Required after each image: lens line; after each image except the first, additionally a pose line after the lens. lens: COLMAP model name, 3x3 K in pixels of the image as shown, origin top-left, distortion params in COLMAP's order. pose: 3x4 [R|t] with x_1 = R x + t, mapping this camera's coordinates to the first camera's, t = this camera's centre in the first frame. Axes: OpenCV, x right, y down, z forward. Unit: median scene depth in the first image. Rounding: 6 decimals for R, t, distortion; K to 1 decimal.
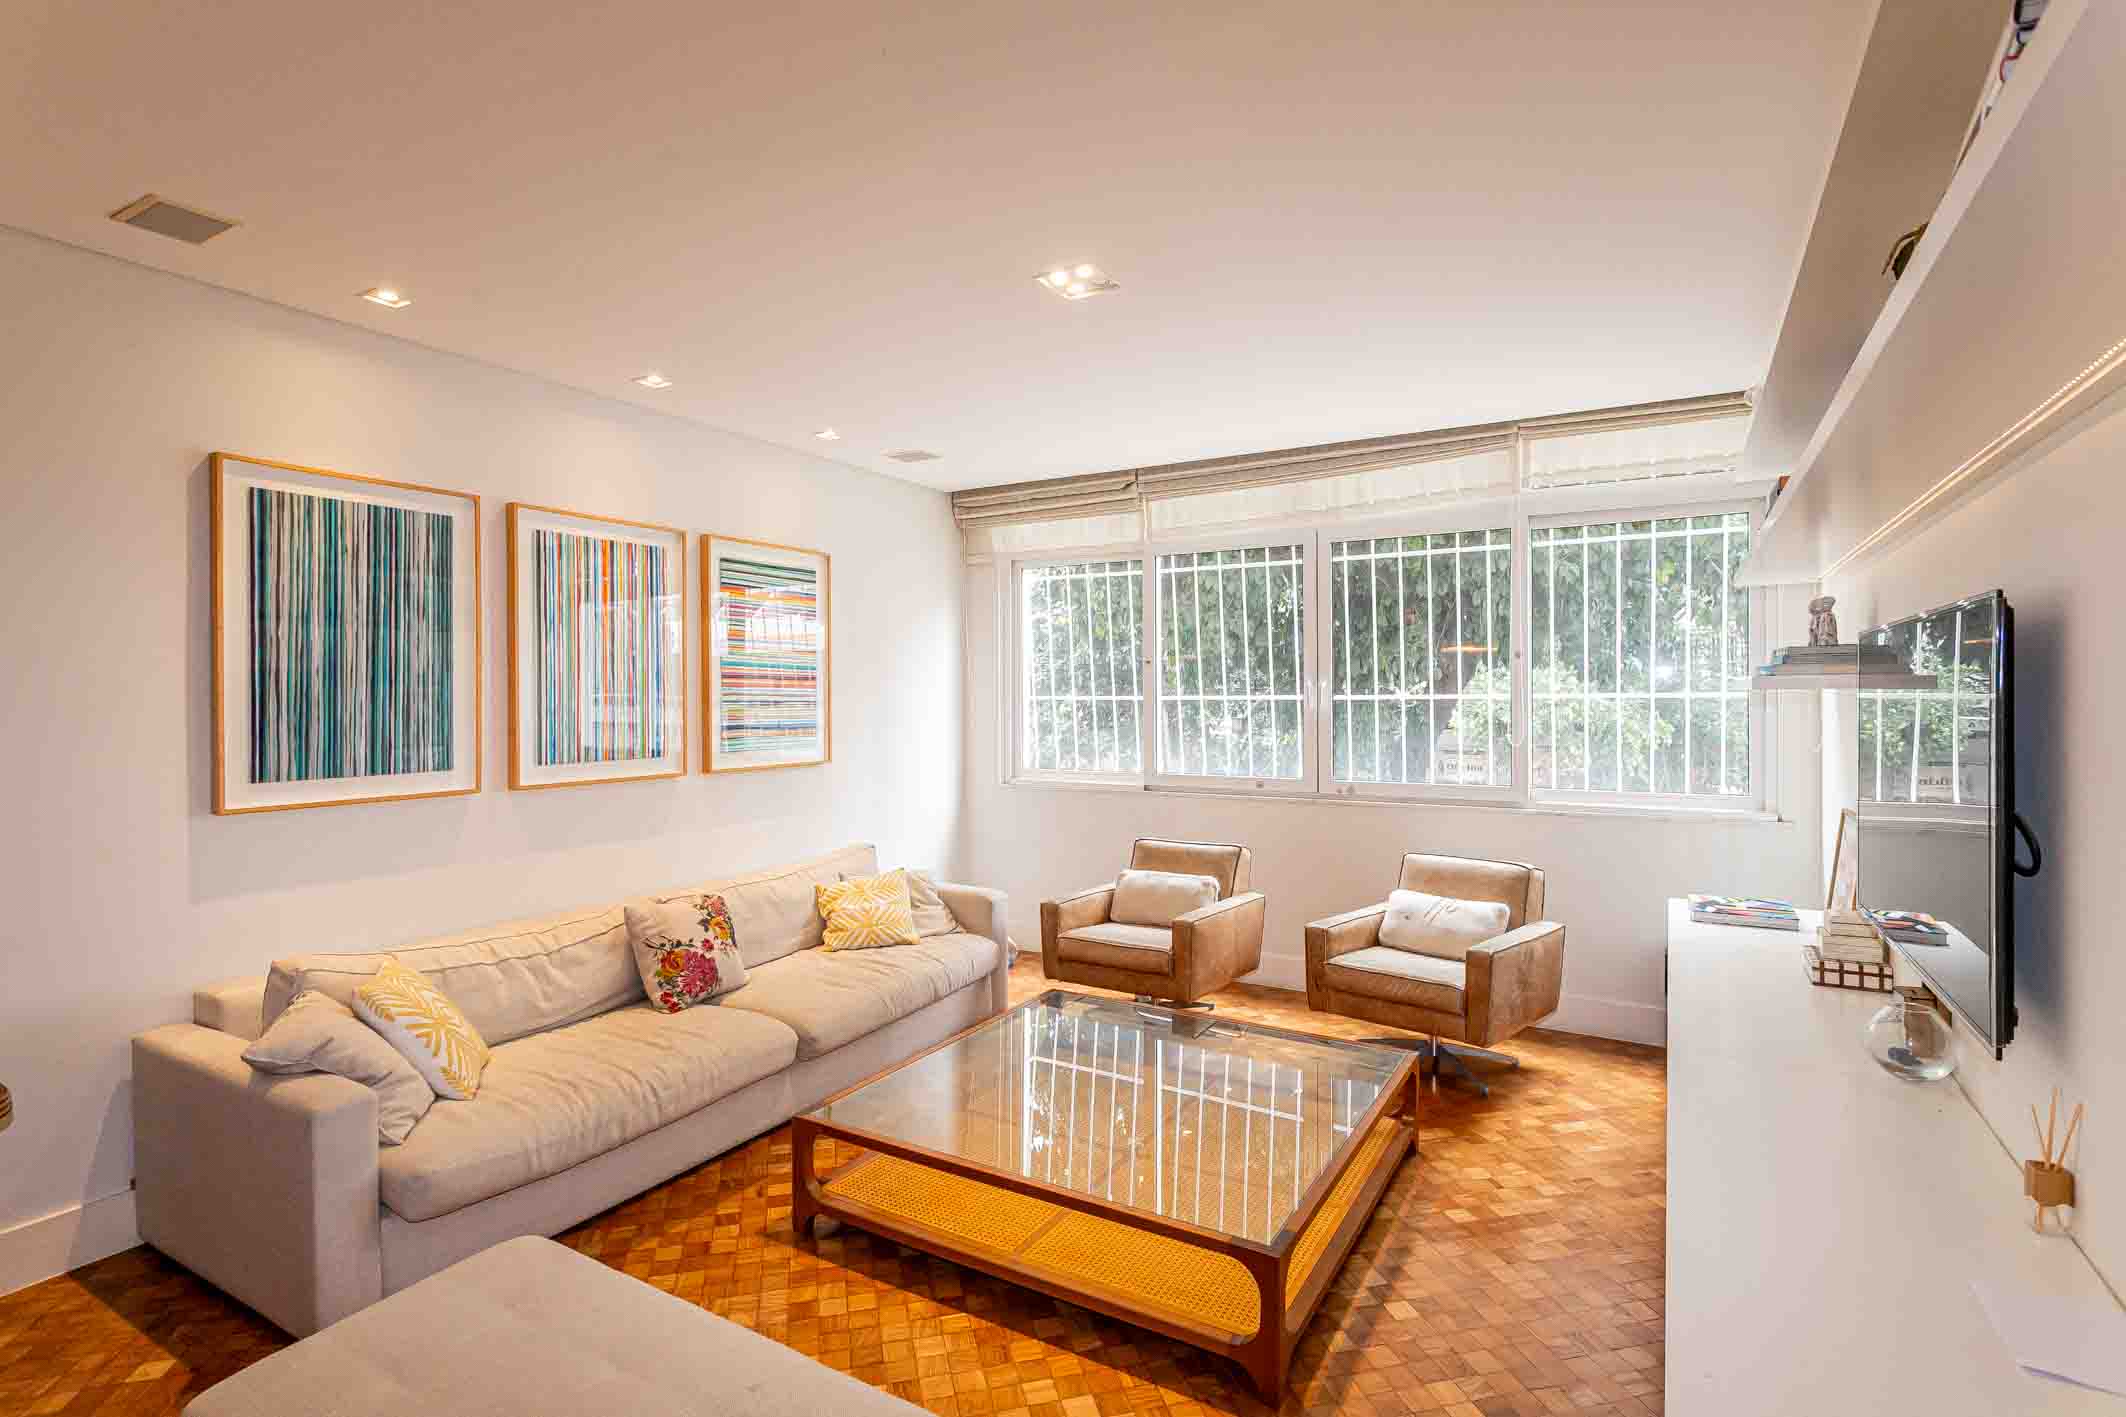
lens RADIAL K [[1026.0, 0, 1062.2], [0, 1026.0, 695.8], [0, 0, 1]] dist [0.005020, 0.000612]
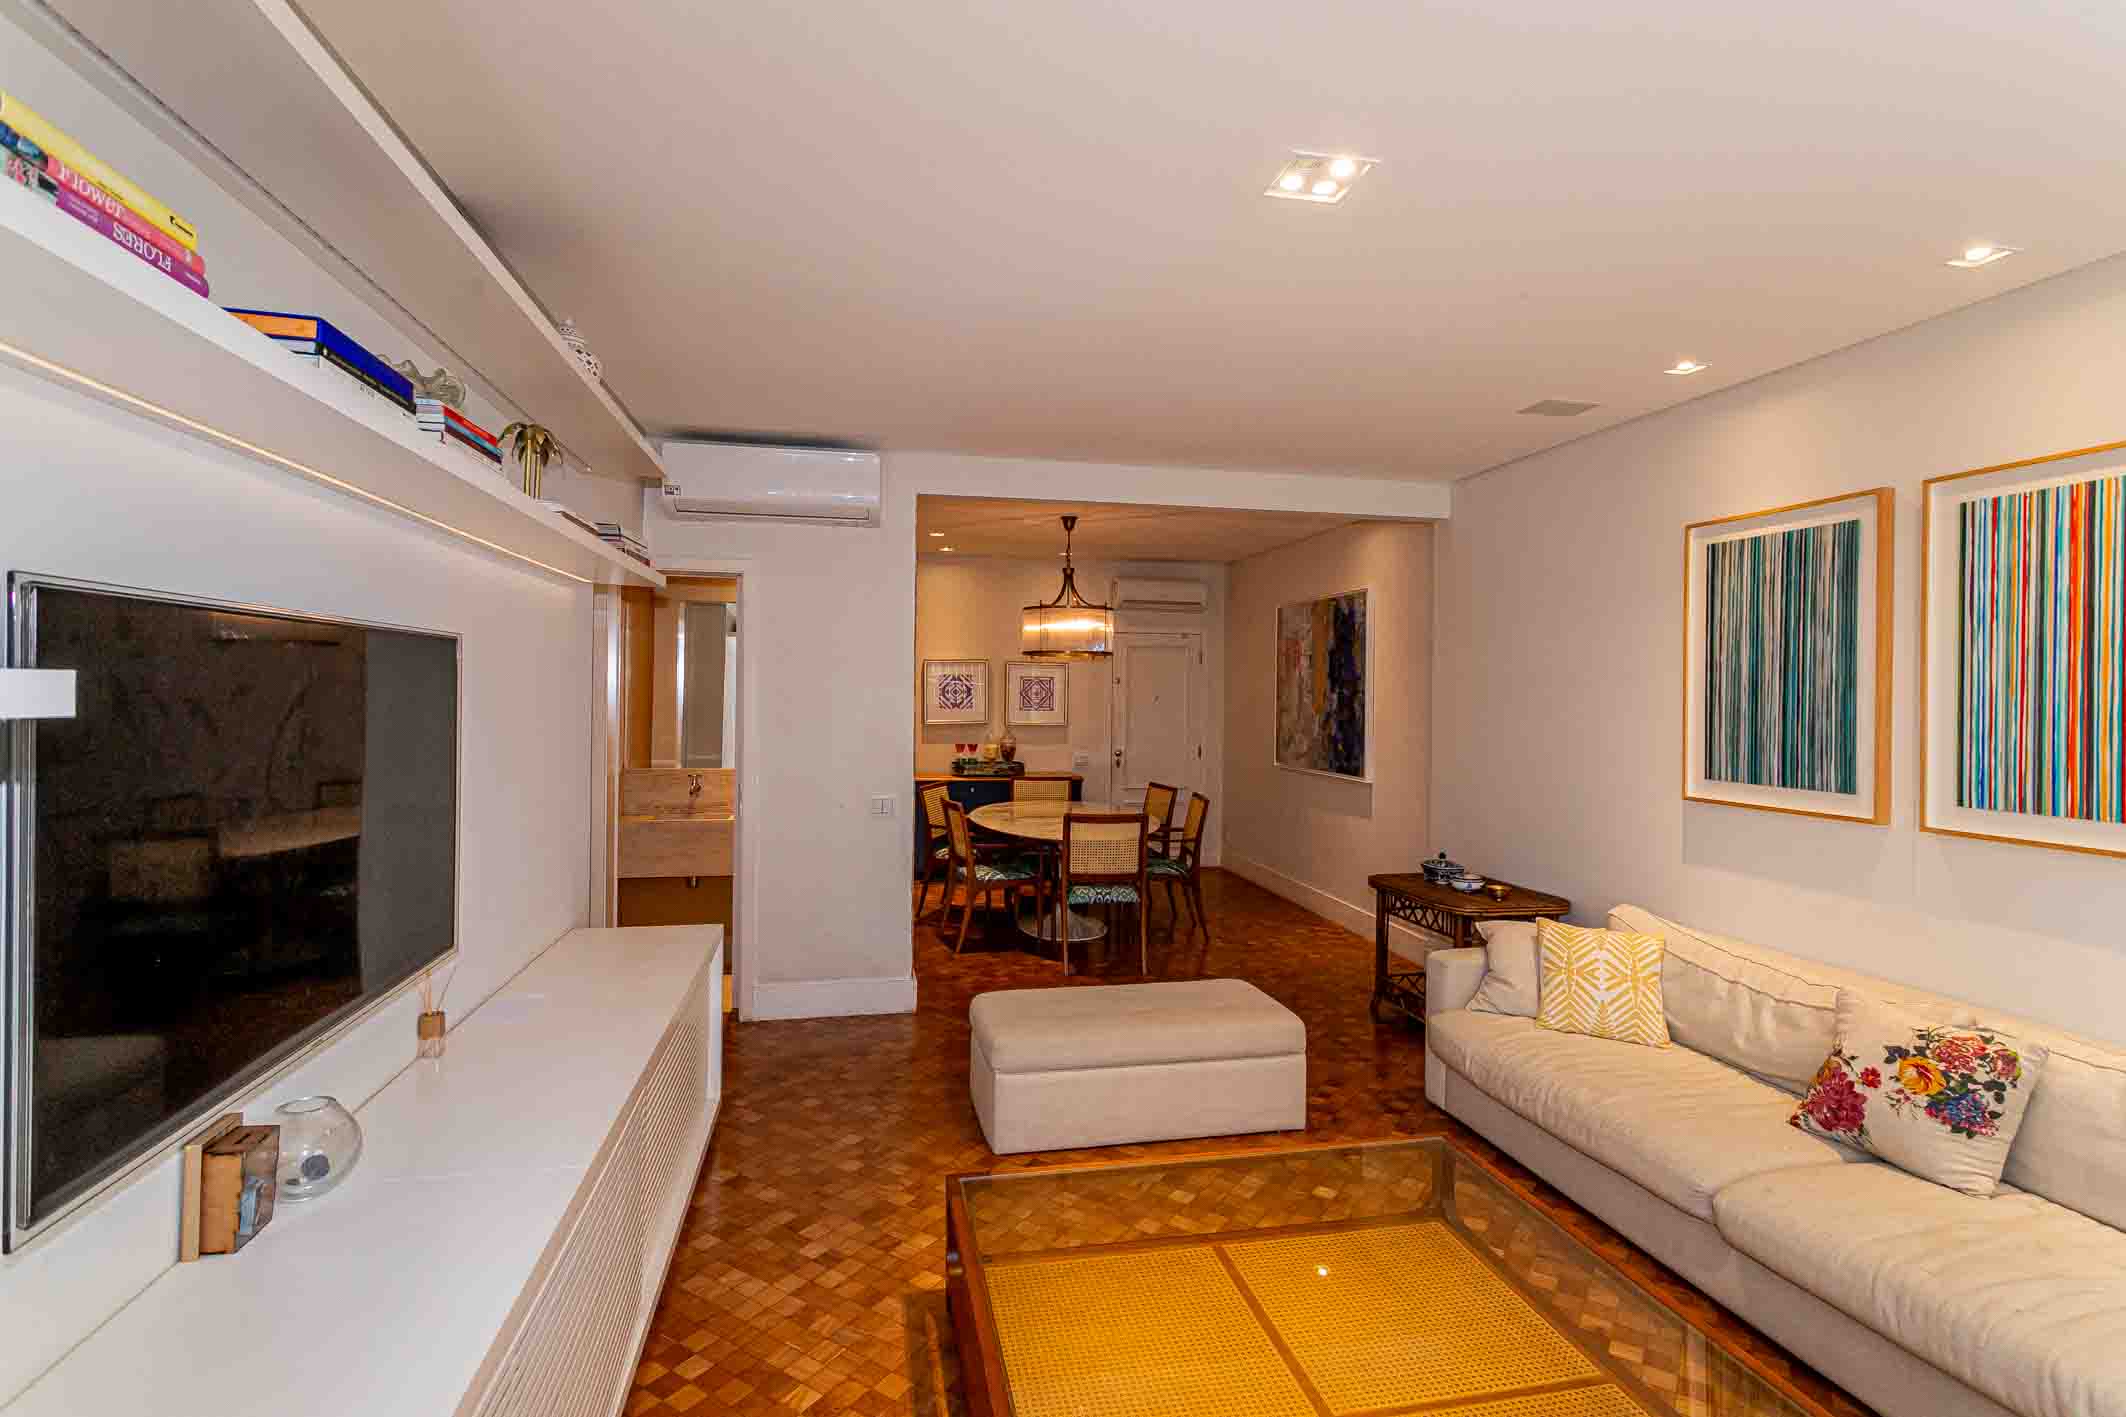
lens RADIAL K [[1026.0, 0, 1062.2], [0, 1026.0, 695.8], [0, 0, 1]] dist [0.005020, 0.000612]
pose [[-0.736718, -0.002718, -0.676194, 0.534852], [-0.007920, 0.999958, 0.004610, -0.014491], [0.676154, 0.008751, -0.736709, 1.153747]]
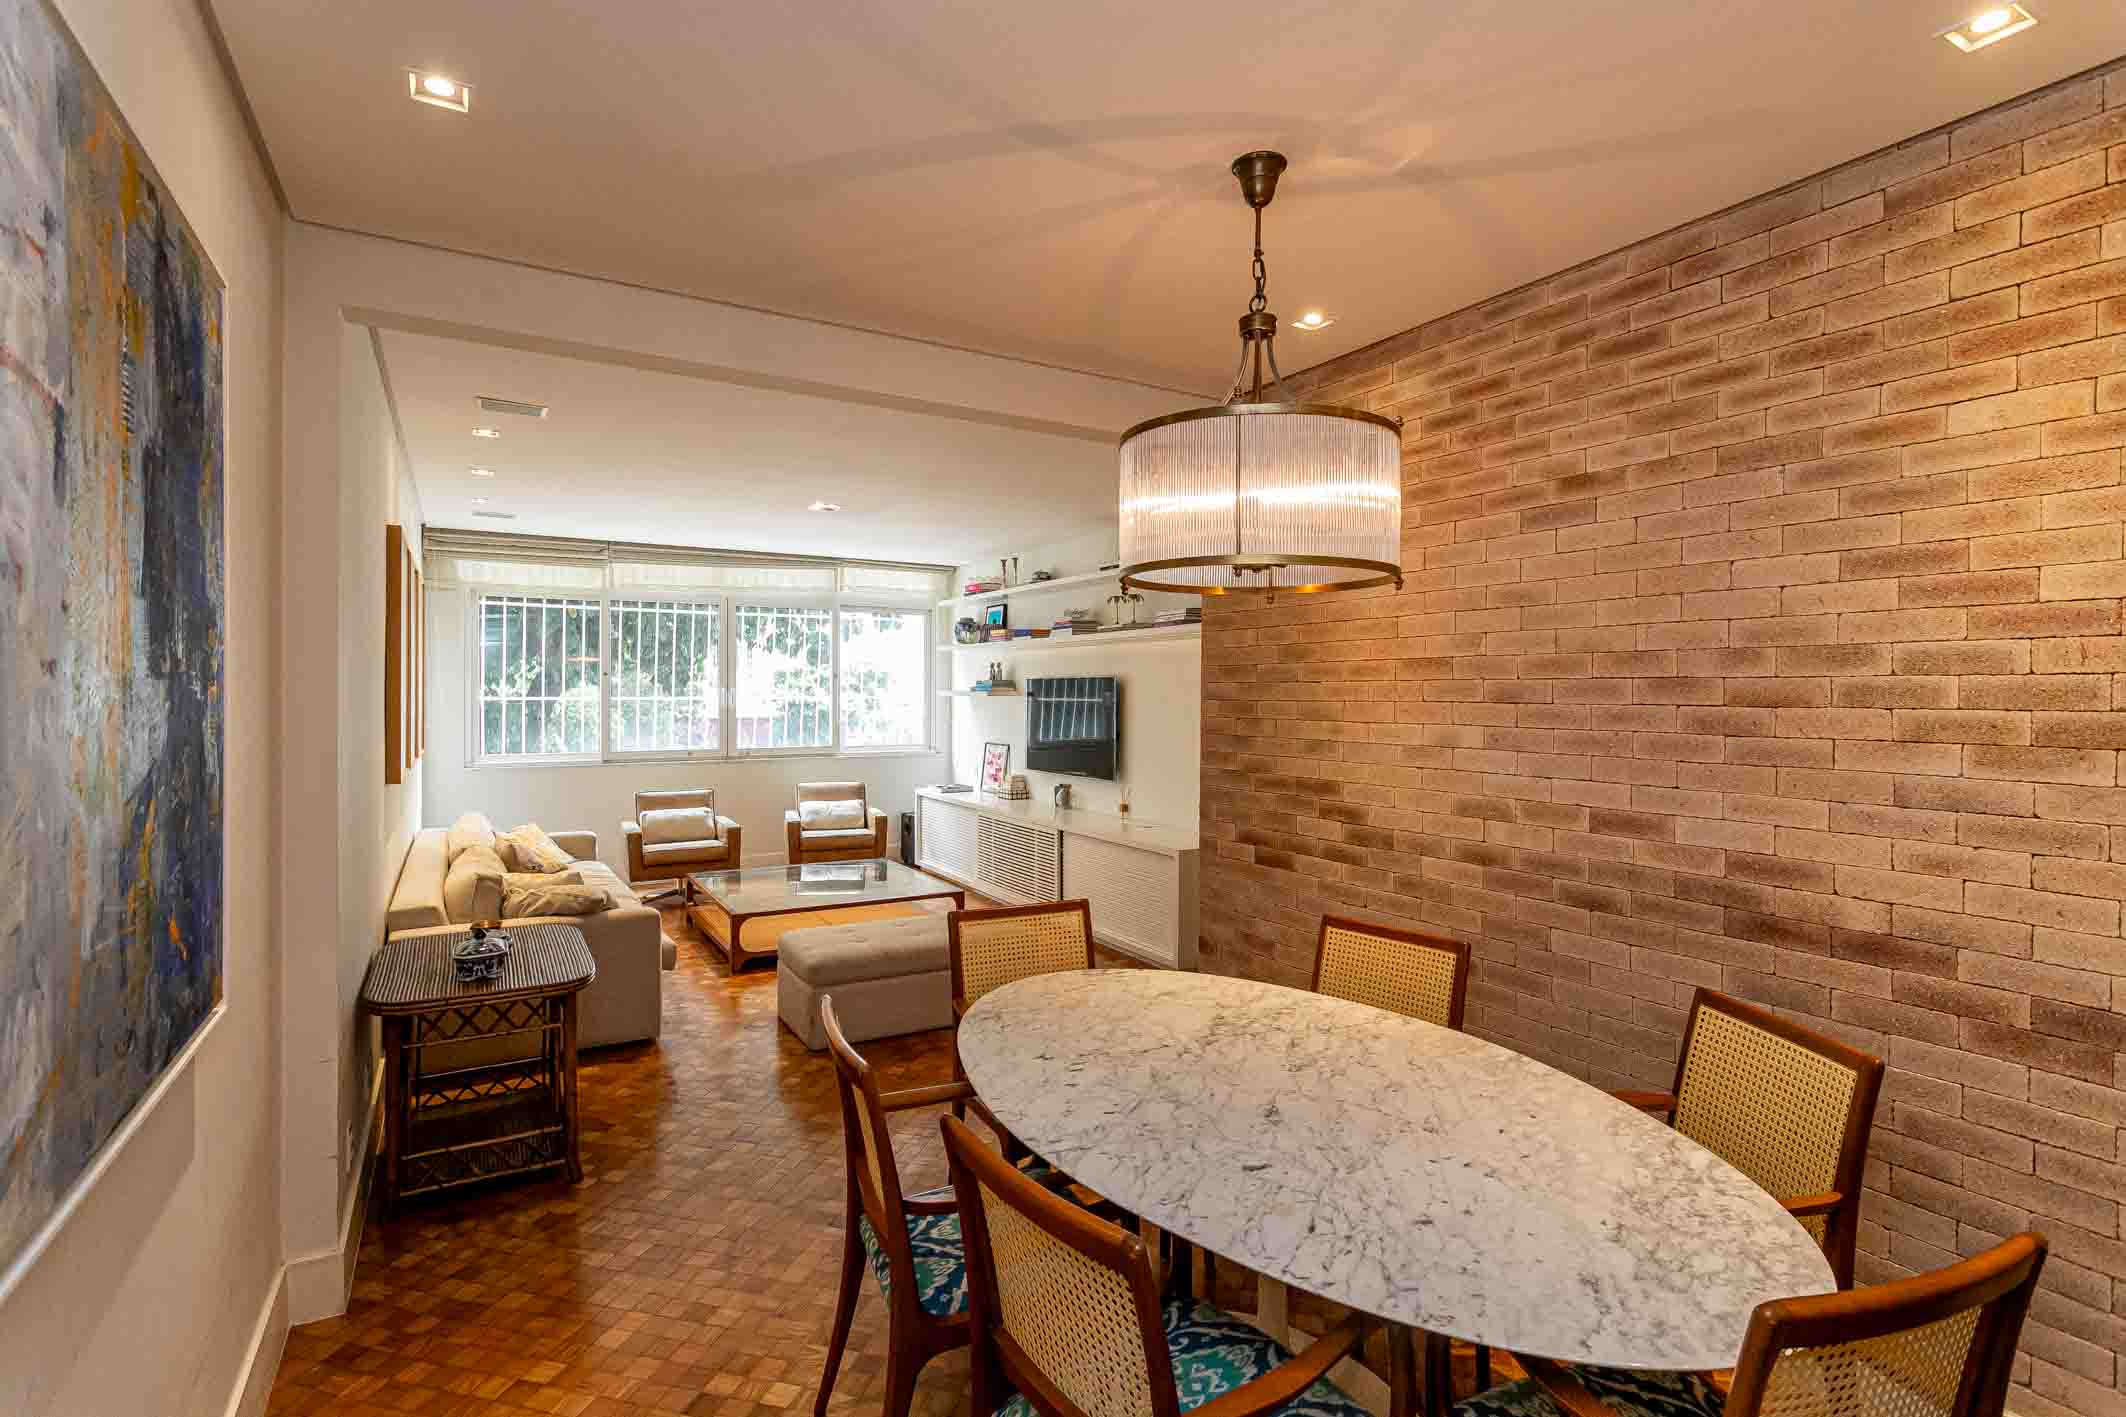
lens RADIAL K [[1026.0, 0, 1062.2], [0, 1026.0, 695.8], [0, 0, 1]] dist [0.005020, 0.000612]
pose [[0.493226, 0.000621, 0.869901, -1.309420], [-0.004496, 0.999988, 0.001835, -0.012309], [-0.869890, -0.004817, 0.493223, -0.408073]]
